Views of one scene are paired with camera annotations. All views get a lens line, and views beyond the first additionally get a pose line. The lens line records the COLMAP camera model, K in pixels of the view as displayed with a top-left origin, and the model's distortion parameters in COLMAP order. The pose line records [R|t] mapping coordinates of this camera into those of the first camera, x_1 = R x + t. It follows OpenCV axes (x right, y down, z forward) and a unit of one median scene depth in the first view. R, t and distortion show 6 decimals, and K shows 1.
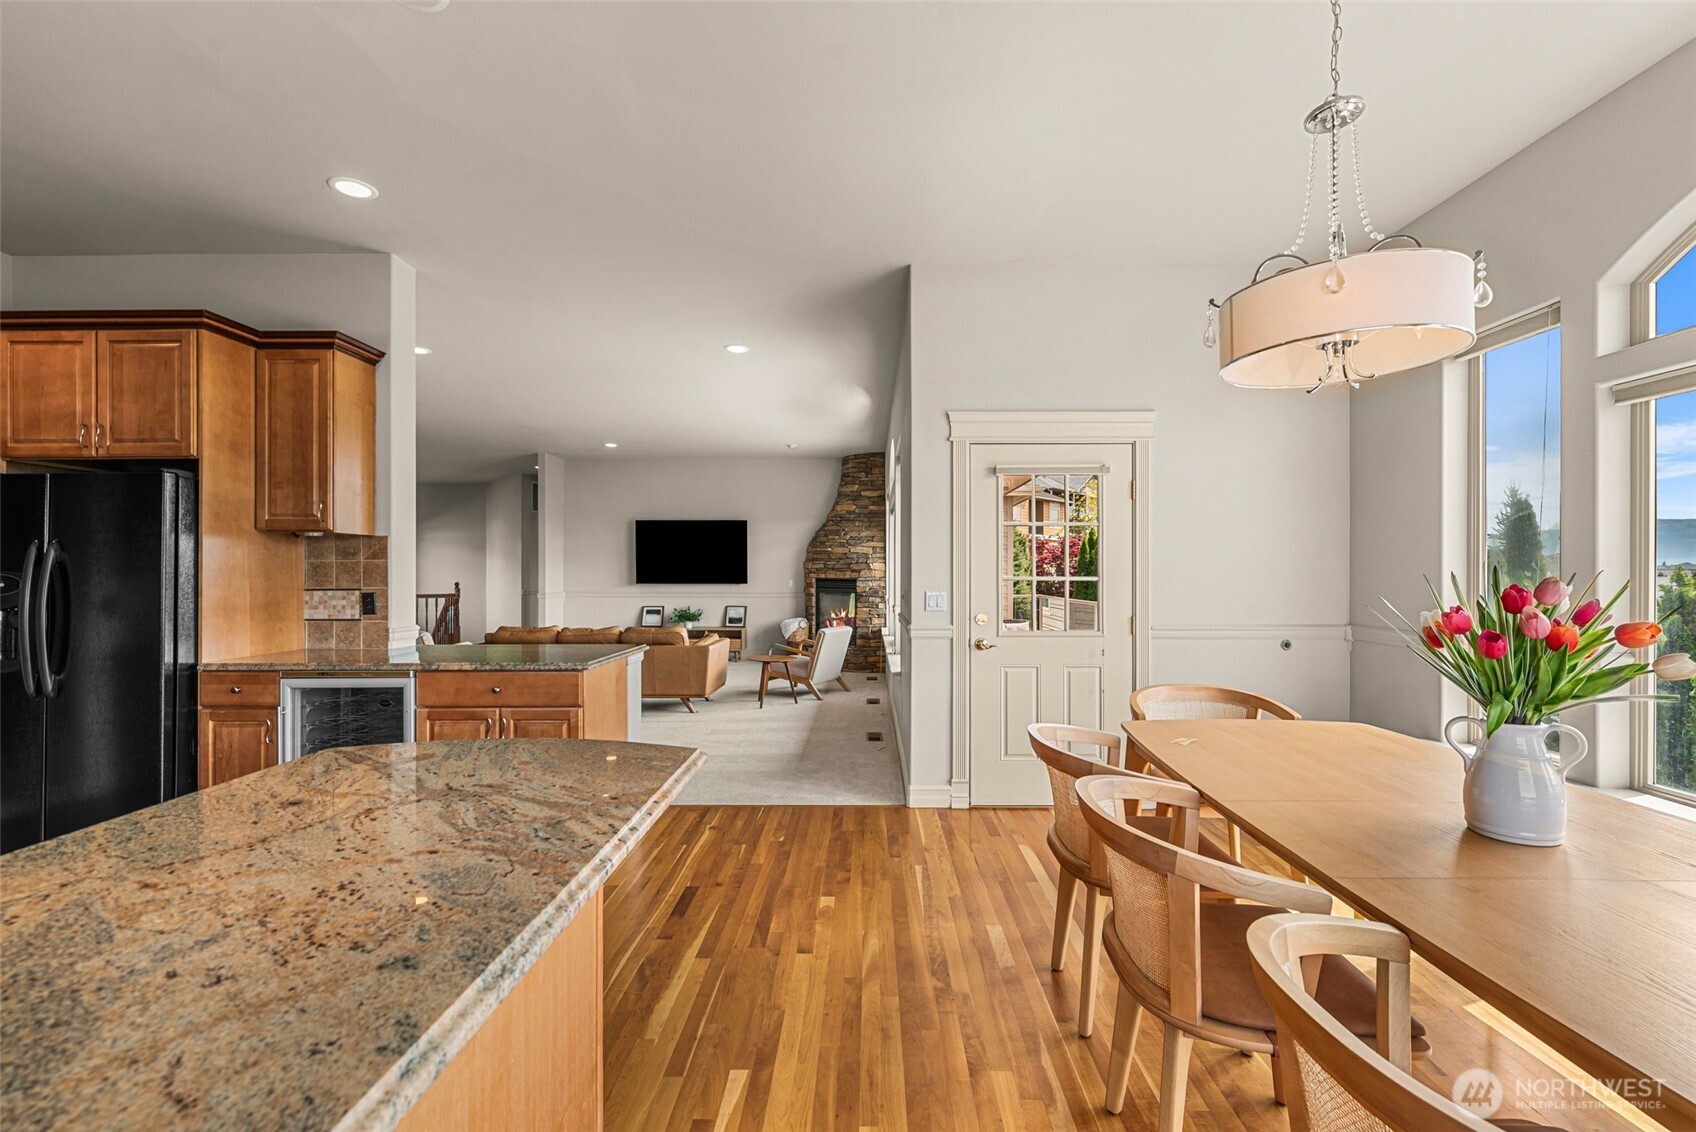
lens RADIAL K [[744.7, 0, 862.7], [0, 744.7, 567.1], [0, 0, 1]] dist [0.000292, -0.000256]
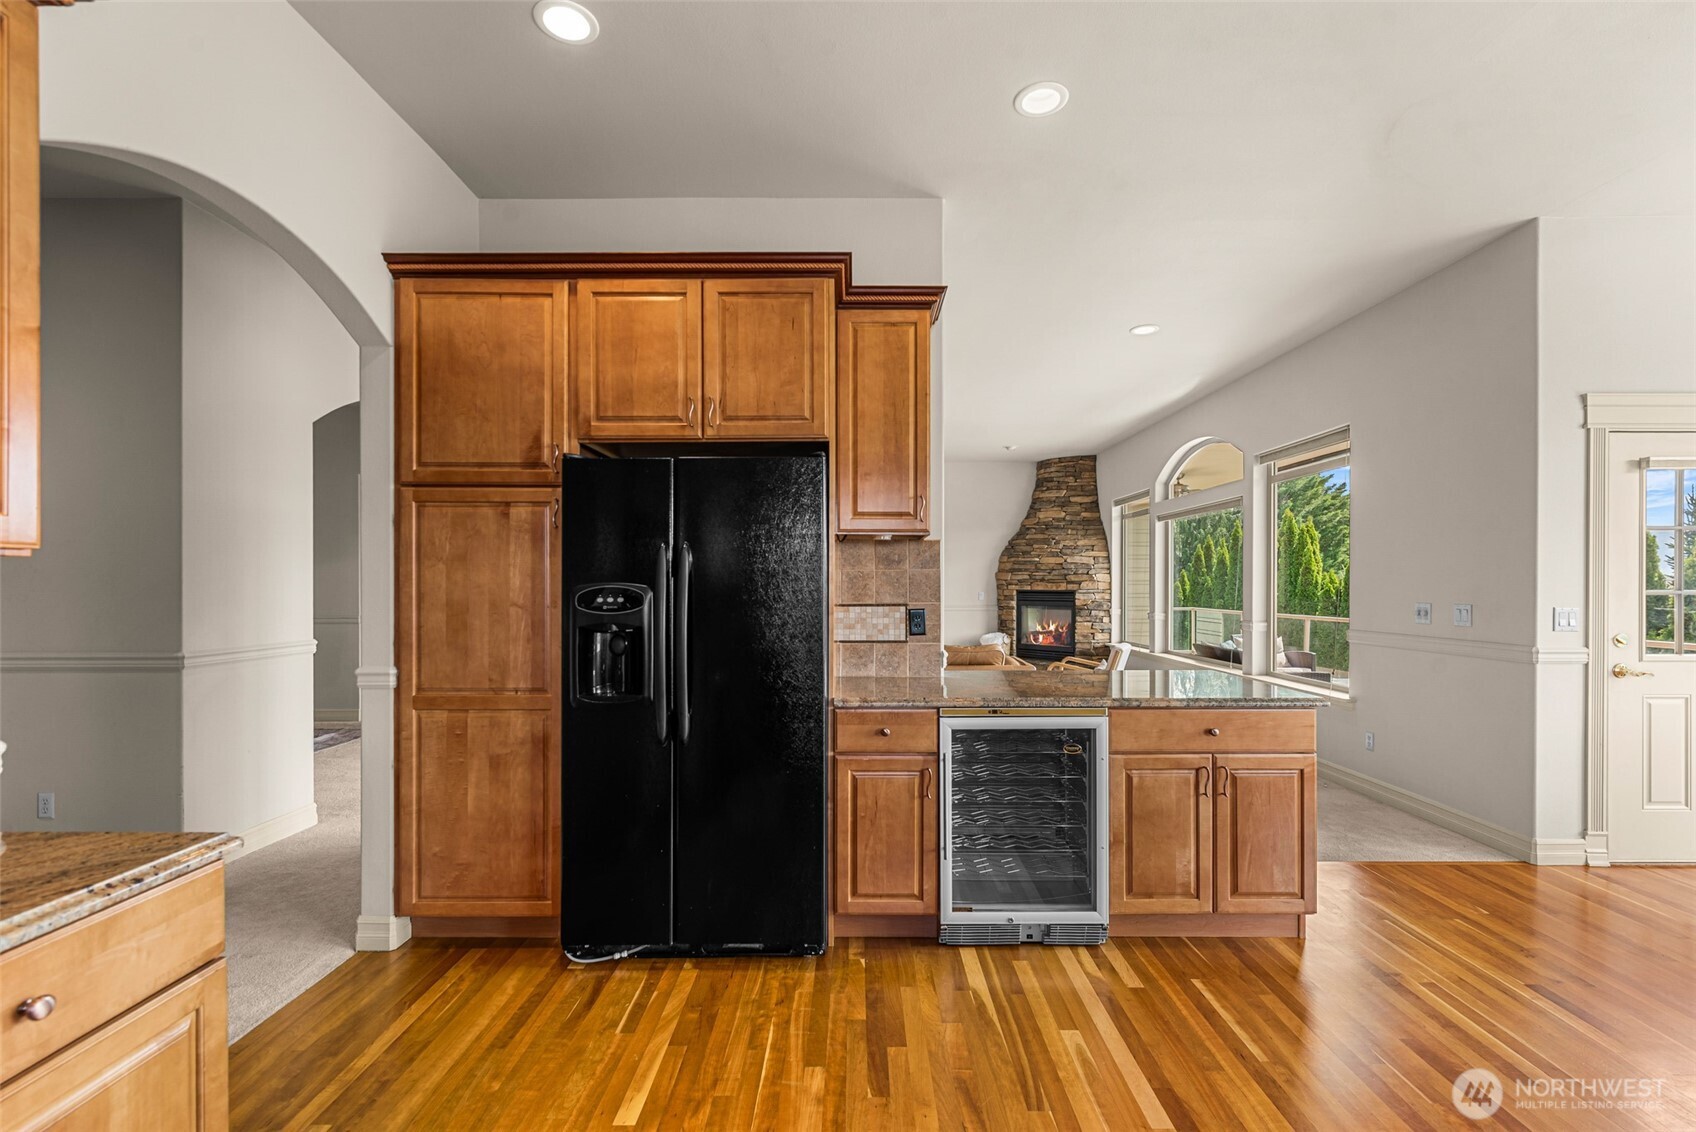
lens RADIAL K [[749.8, 0, 852.2], [0, 749.8, 581.5], [0, 0, 1]] dist [0.000946, 0.000389]
pose [[0.999952, 0.001313, 0.009731, -0.742972], [-0.001355, 0.999990, 0.004266, 0.000480], [-0.009726, -0.004279, 0.999944, 0.167971]]
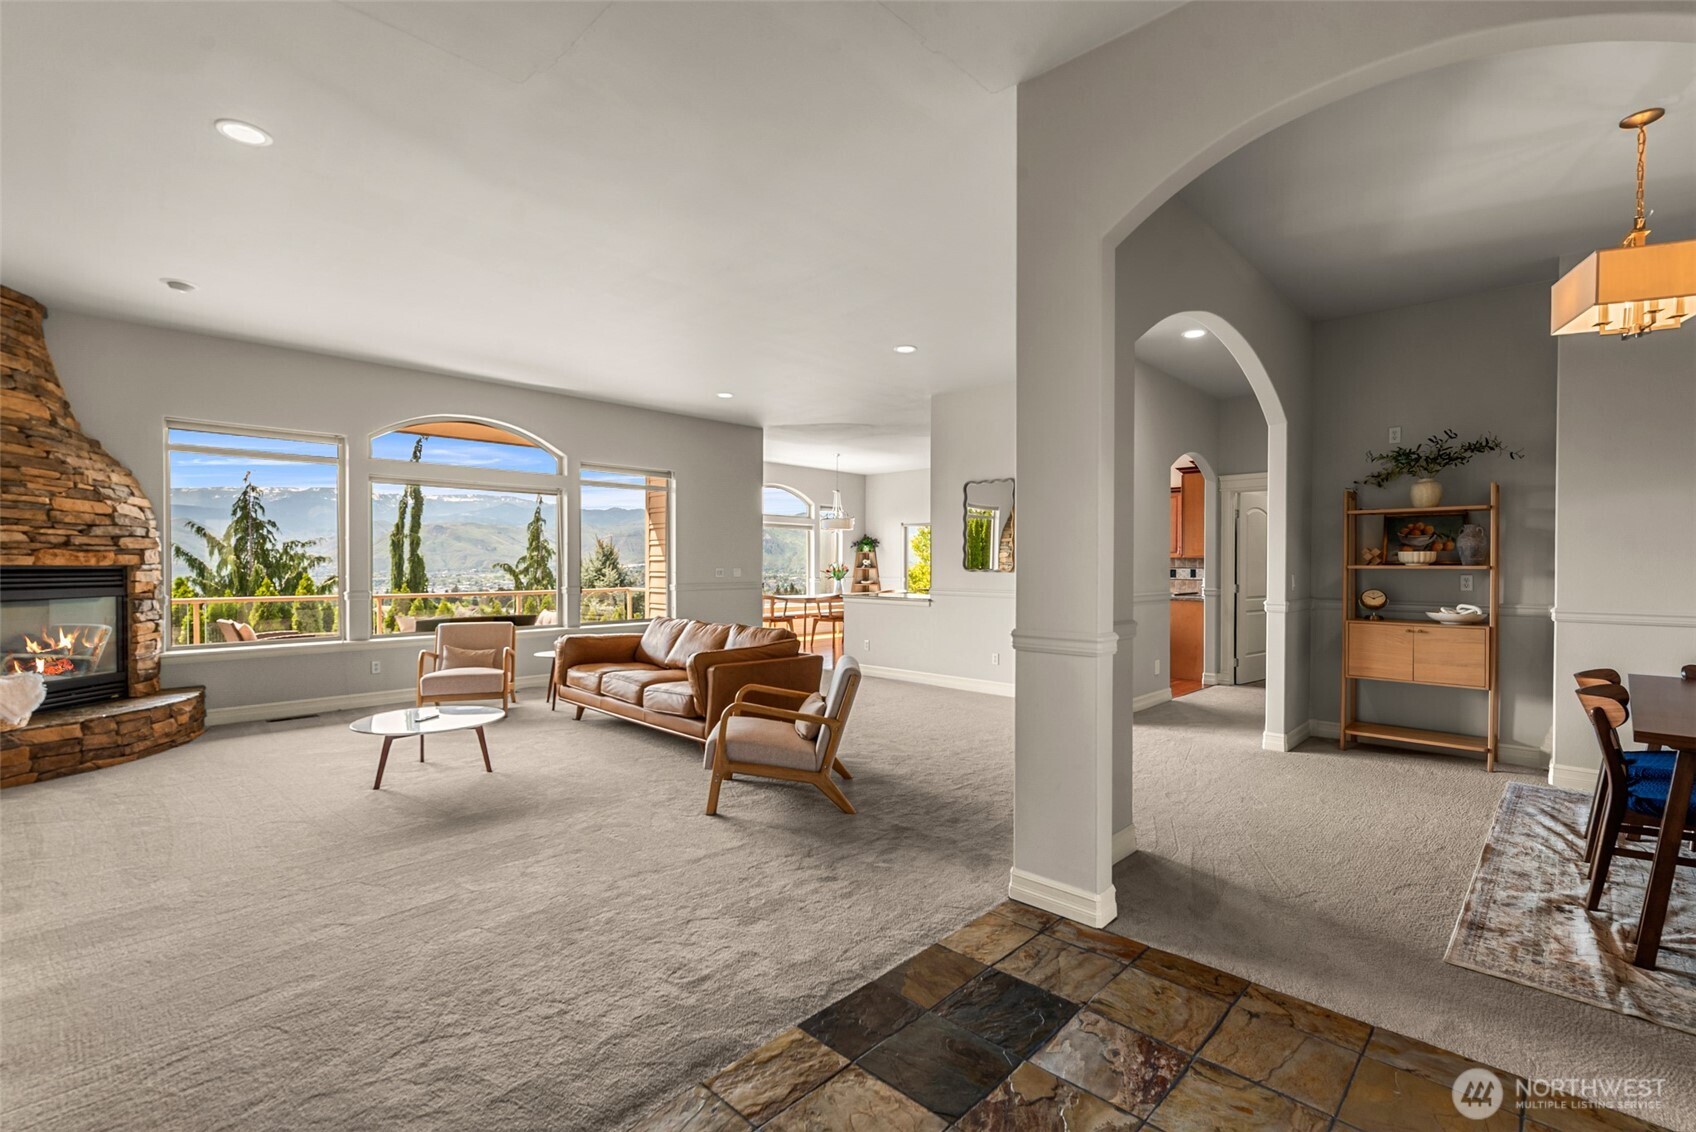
lens RADIAL K [[744.7, 0, 862.7], [0, 744.7, 567.1], [0, 0, 1]] dist [0.000292, -0.000256]
pose [[-0.740336, -0.003071, 0.672230, -1.810528], [-0.006544, 0.999975, -0.002639, 0.034624], [-0.672205, -0.006352, -0.740338, 2.617046]]
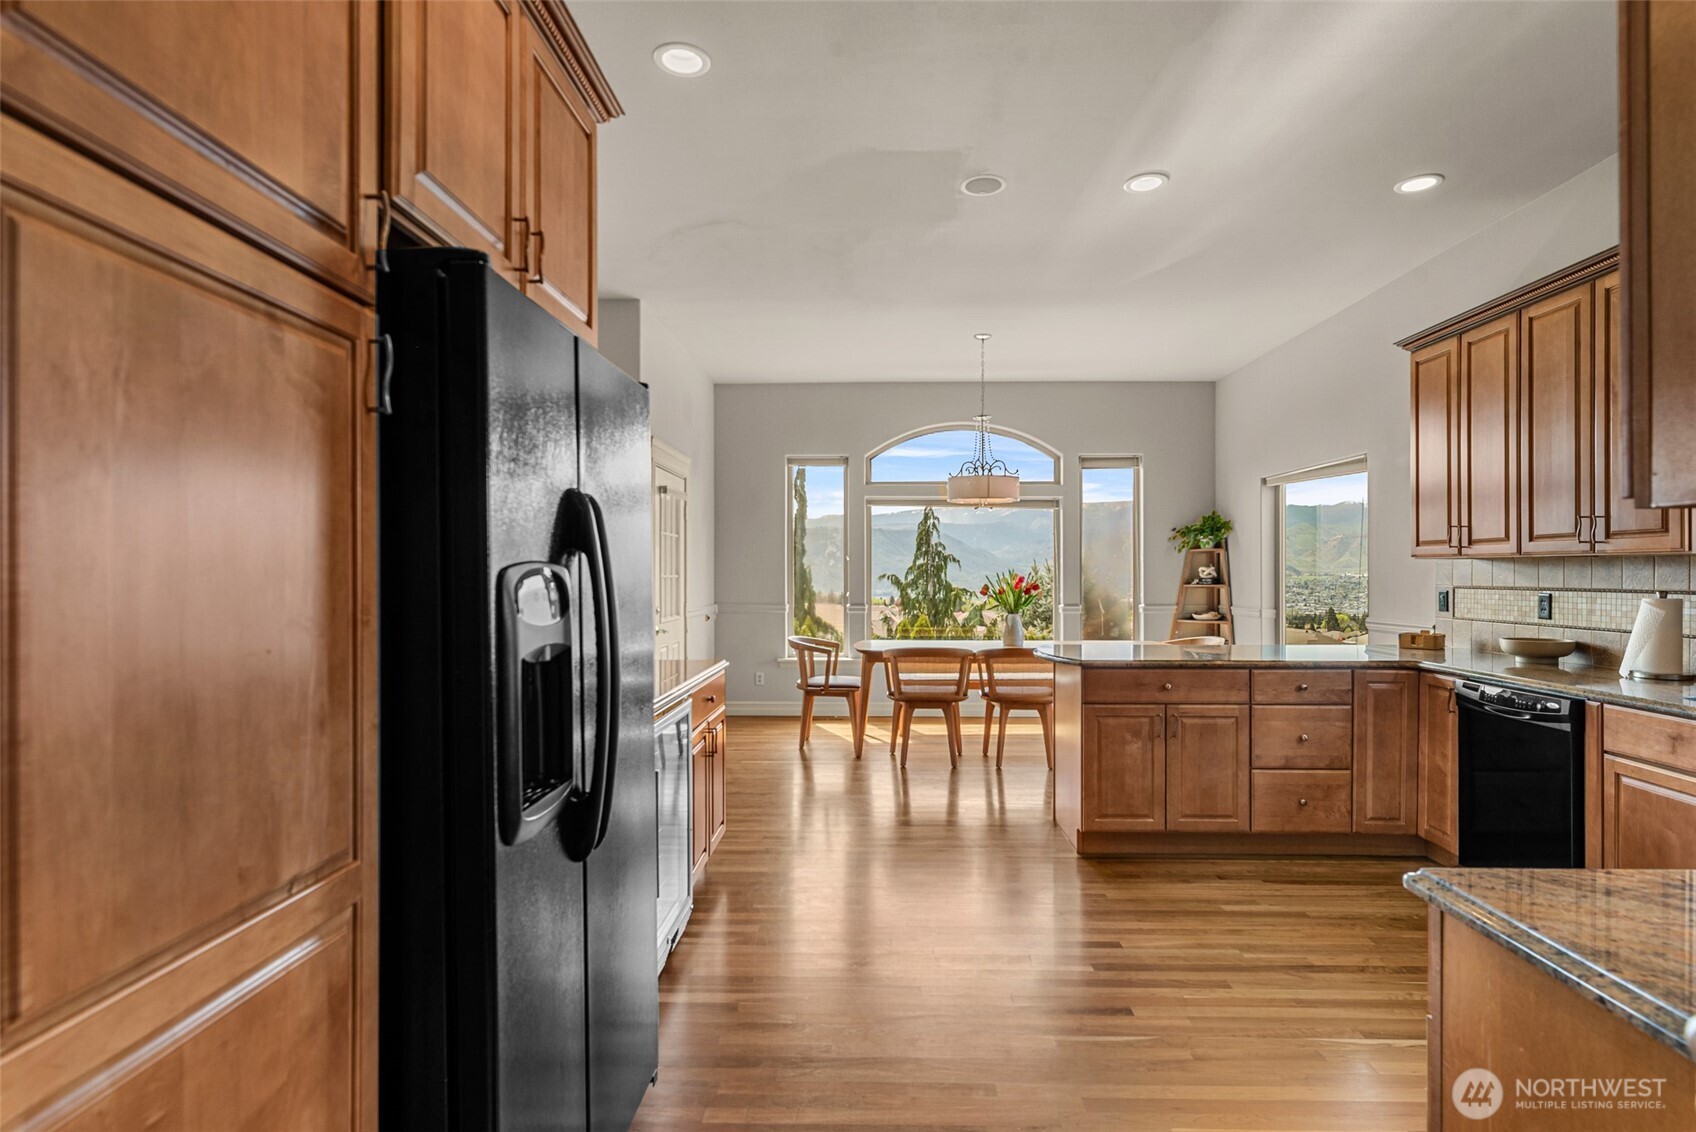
lens RADIAL K [[871.1, 0, 856.0], [0, 871.1, 571.4], [0, 0, 1]] dist [0.002834, 0.000197]
pose [[0.008037, 0.001951, 0.999966, -1.306441], [-0.006883, 0.999975, -0.001895, 0.008805], [-0.999944, -0.006867, 0.008050, 0.684942]]
